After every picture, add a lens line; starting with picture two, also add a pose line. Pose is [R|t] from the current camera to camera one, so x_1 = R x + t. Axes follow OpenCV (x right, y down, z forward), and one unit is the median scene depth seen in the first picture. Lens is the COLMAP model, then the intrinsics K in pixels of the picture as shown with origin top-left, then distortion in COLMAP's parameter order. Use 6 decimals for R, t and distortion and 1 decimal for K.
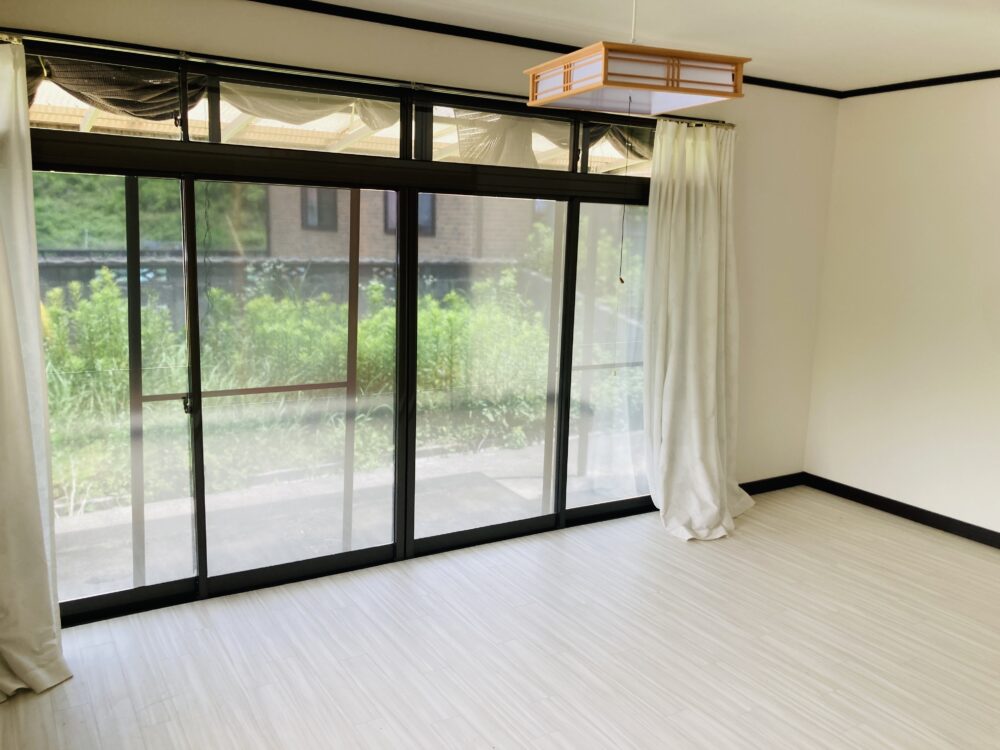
lens RADIAL K [[821.7, 0, 496.3], [0, 821.7, 374.1], [0, 0, 1]] dist [0.033532, -0.028480]
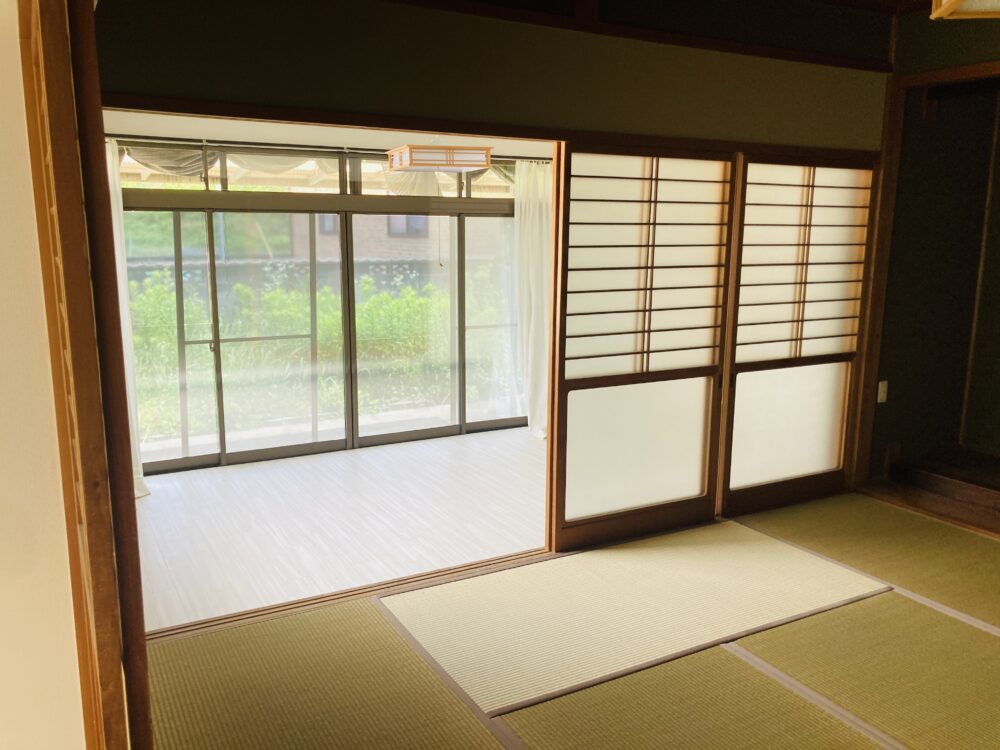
lens RADIAL K [[821.7, 0, 500.3], [0, 821.7, 377.6], [0, 0, 1]] dist [0.033532, -0.028480]
pose [[0.999081, -0.017667, -0.039040, 0.149246], [0.017893, 0.999825, 0.005447, 0.055505], [0.038937, -0.006140, 0.999223, -0.353267]]
